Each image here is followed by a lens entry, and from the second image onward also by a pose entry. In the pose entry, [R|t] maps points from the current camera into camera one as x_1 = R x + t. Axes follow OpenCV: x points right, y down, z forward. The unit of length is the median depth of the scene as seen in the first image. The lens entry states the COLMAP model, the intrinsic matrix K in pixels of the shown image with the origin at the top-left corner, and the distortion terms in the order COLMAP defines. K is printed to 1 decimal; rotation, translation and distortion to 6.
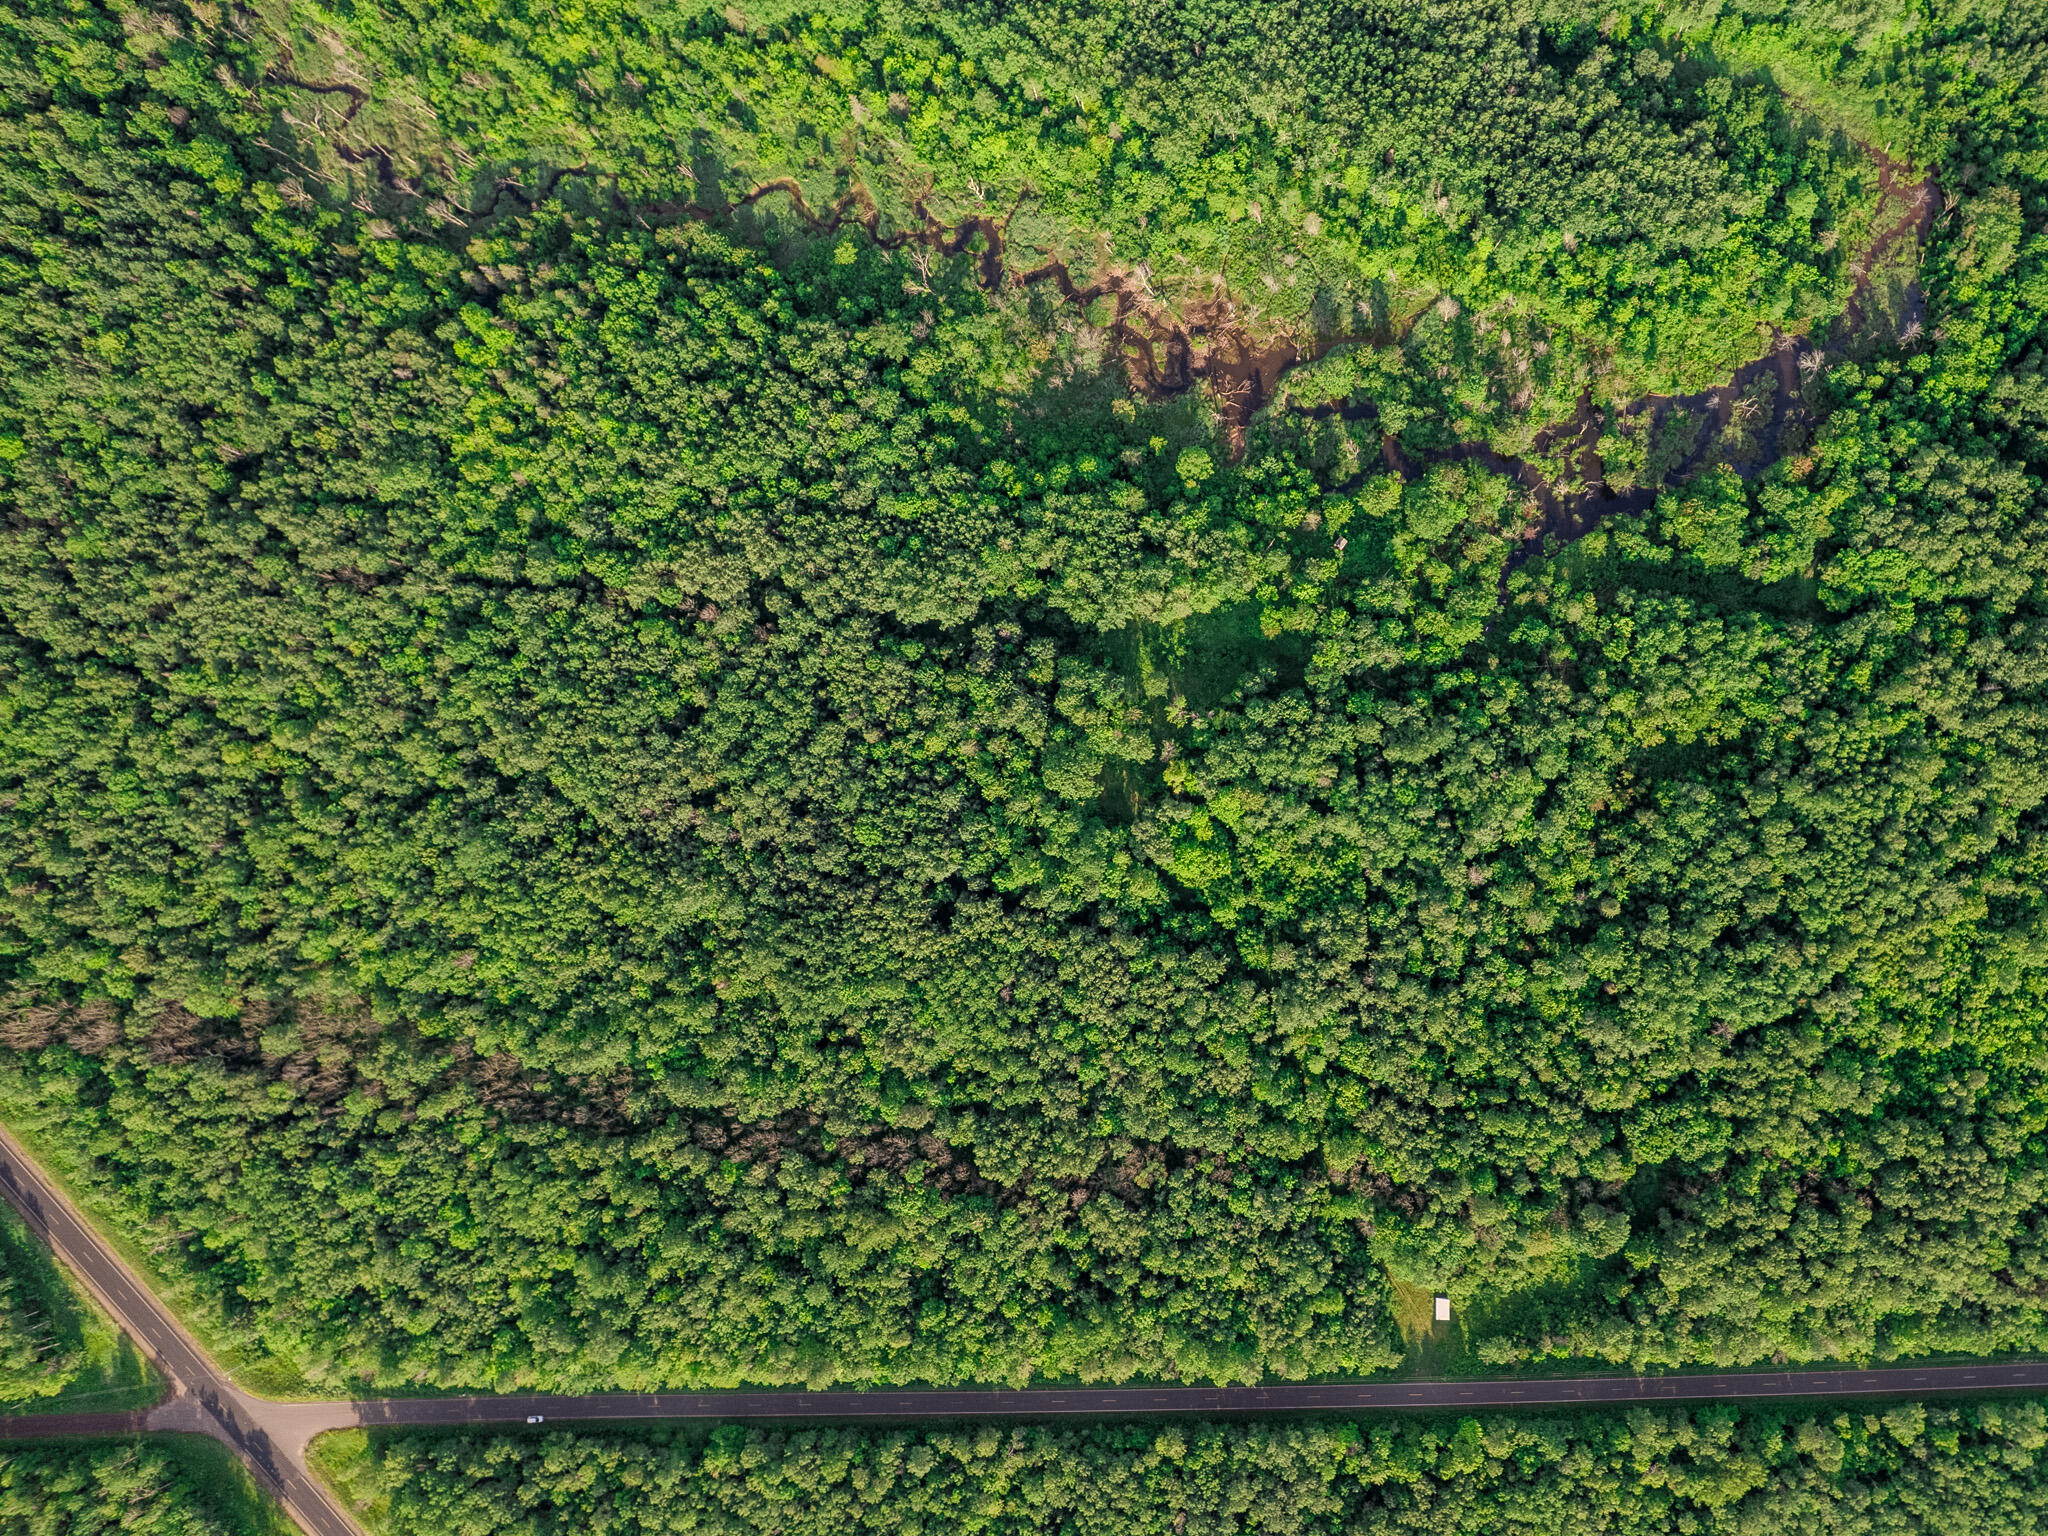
lens RADIAL K [[1832.1, 0, 1053.1], [0, 1832.1, 767.3], [0, 0, 1]] dist [-0.046074, 0.002787]
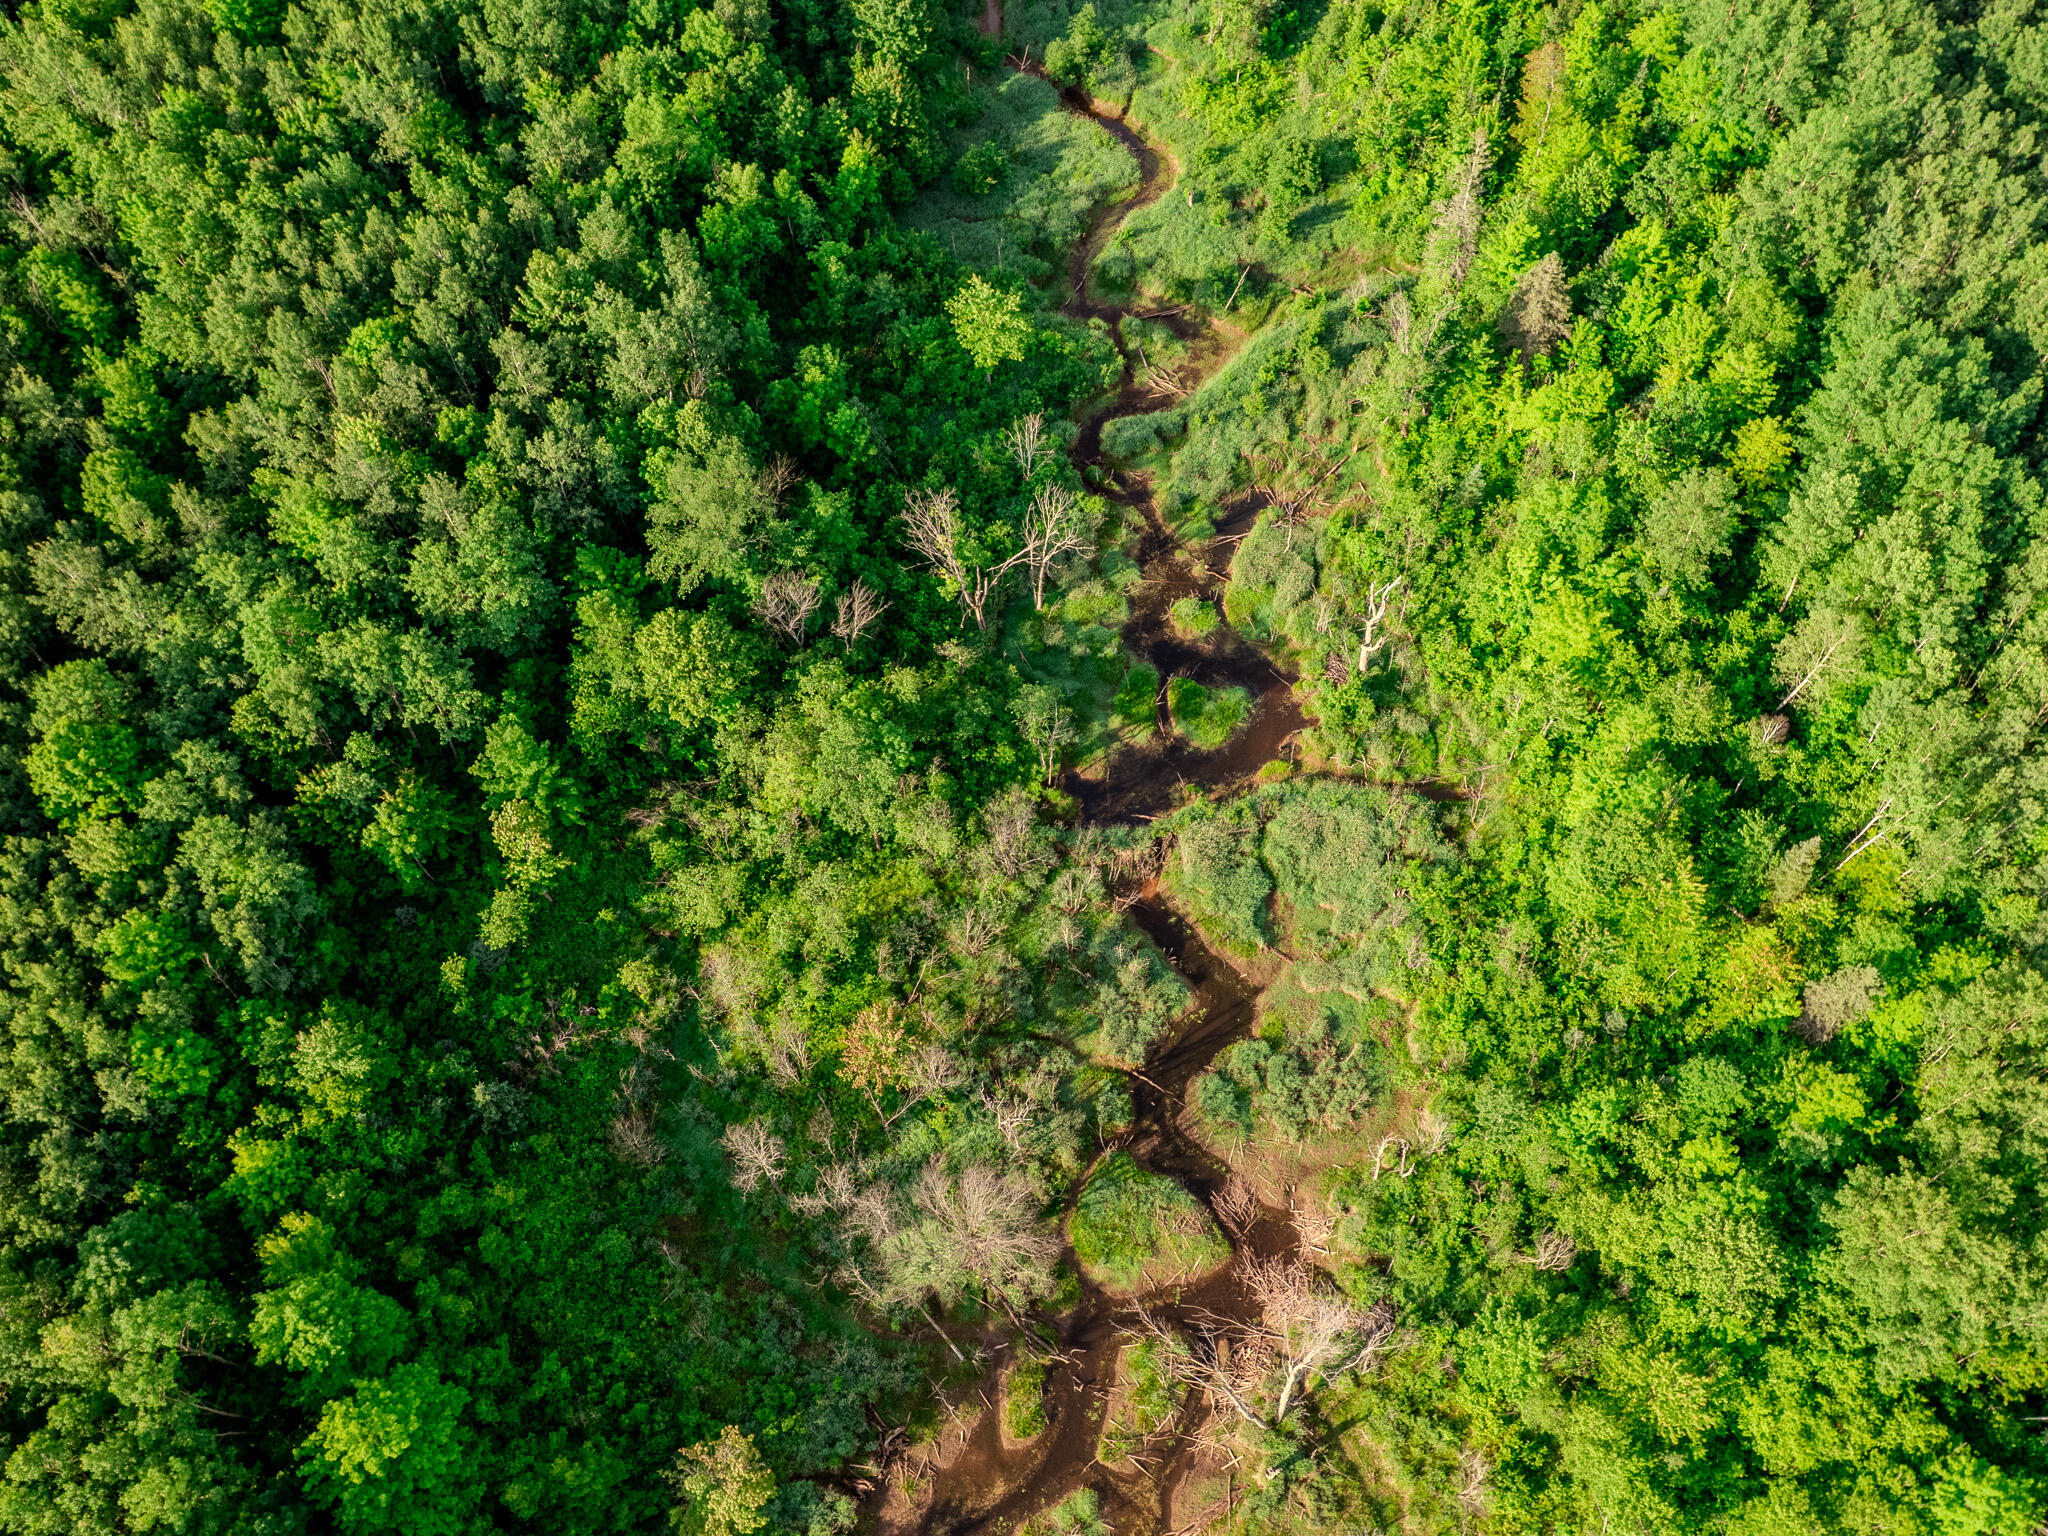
lens RADIAL K [[1777.3, 0, 906.7], [0, 1777.3, 768.7], [0, 0, 1]] dist [-0.030093, -0.002222]
pose [[0.354055, 0.885443, -0.301058, 0.033152], [-0.933186, 0.355721, -0.051249, -0.232090], [0.061715, 0.299088, 0.952228, 0.758144]]
